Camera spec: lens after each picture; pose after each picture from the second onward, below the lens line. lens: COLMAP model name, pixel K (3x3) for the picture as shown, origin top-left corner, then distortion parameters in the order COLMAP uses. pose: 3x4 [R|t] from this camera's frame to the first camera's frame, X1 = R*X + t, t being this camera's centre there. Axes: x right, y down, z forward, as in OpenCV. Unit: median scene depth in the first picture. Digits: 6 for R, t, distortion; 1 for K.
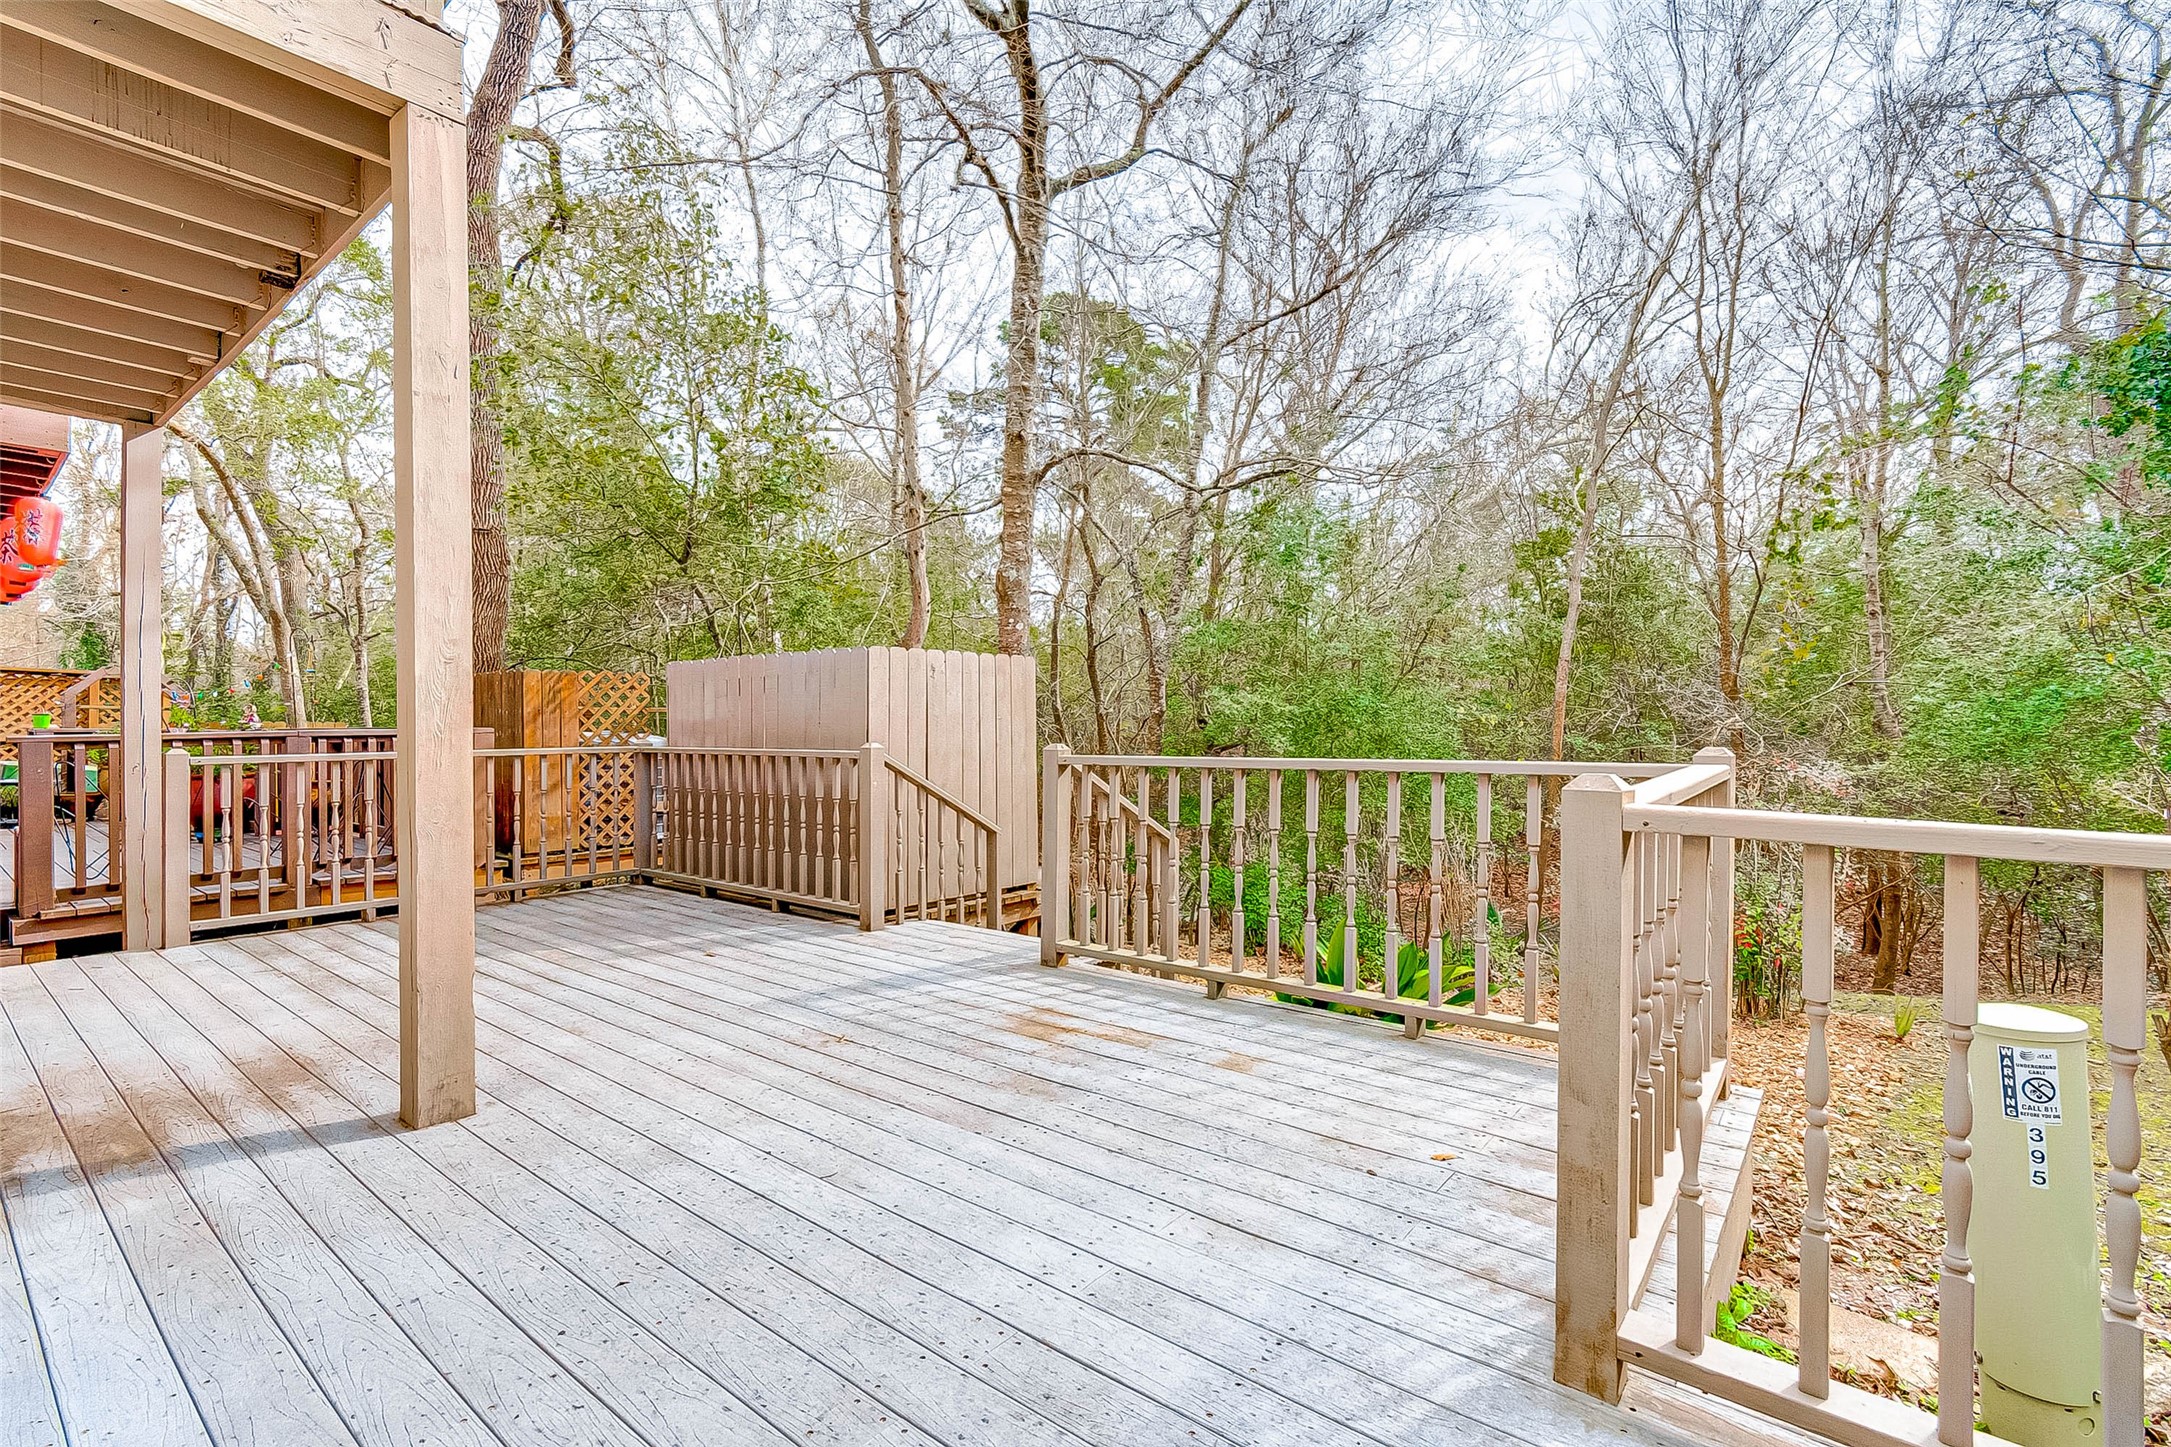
lens RADIAL K [[988.0, 0, 1090.6], [0, 988.0, 728.1], [0, 0, 1]] dist [0.003380, -0.001522]
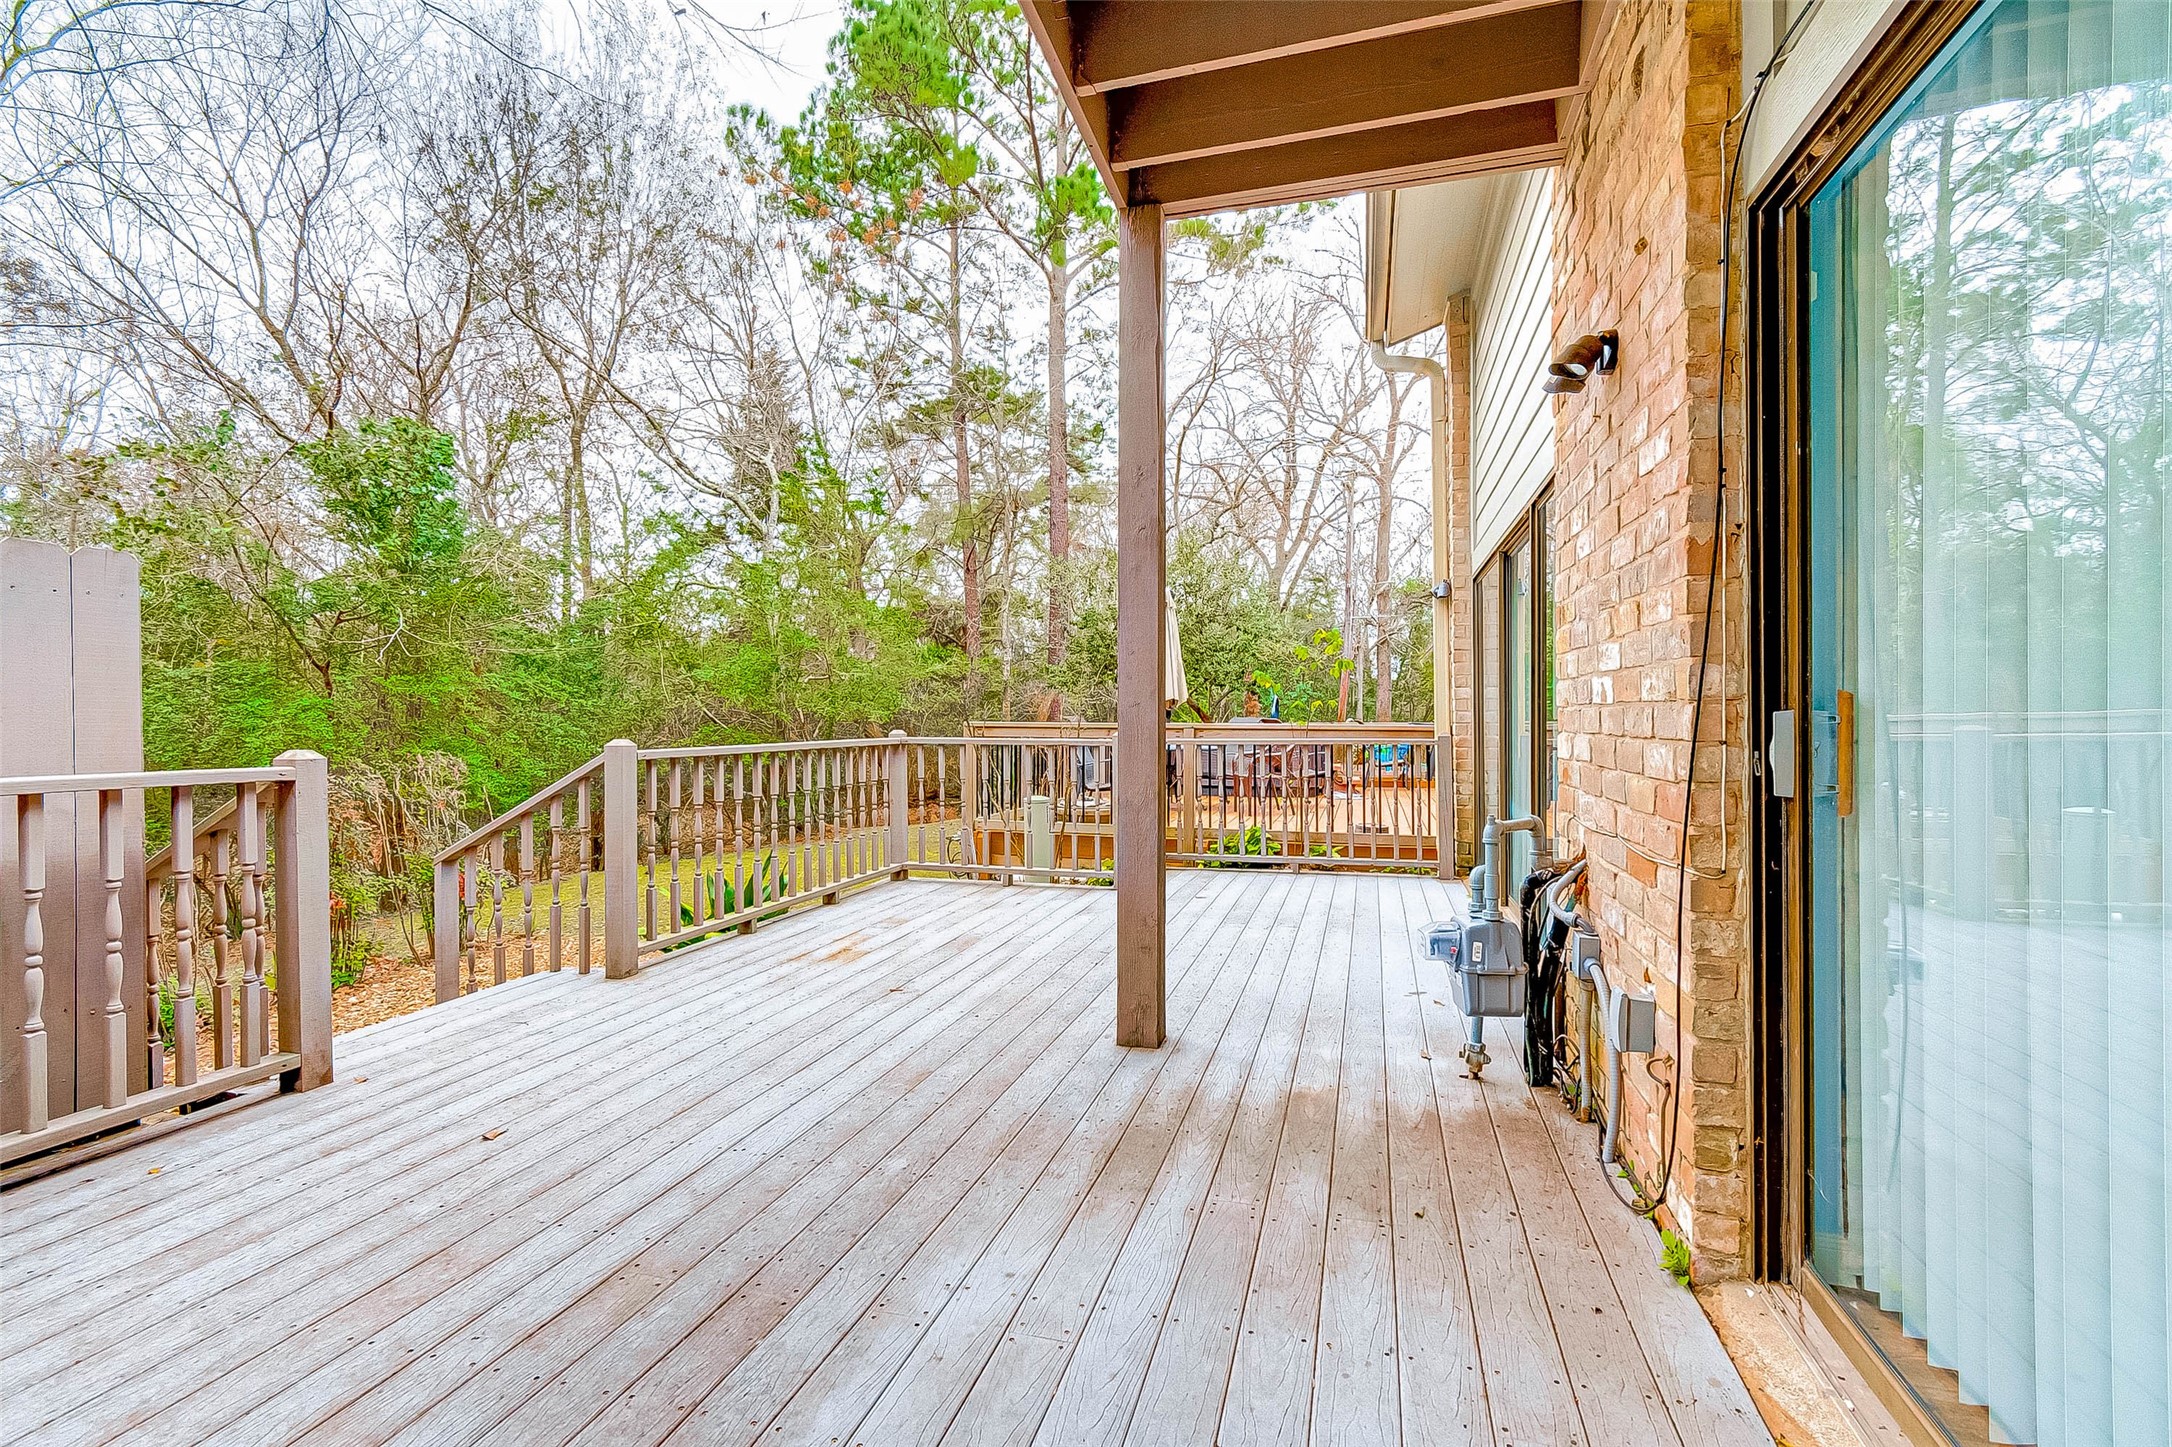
lens RADIAL K [[988.4, 0, 1088.8], [0, 988.4, 722.2], [0, 0, 1]] dist [0.003380, -0.001522]
pose [[-0.388431, 0.000986, 0.921477, -1.472731], [0.007781, 0.999967, 0.002210, -0.006408], [-0.921445, 0.008028, -0.388426, 1.280094]]
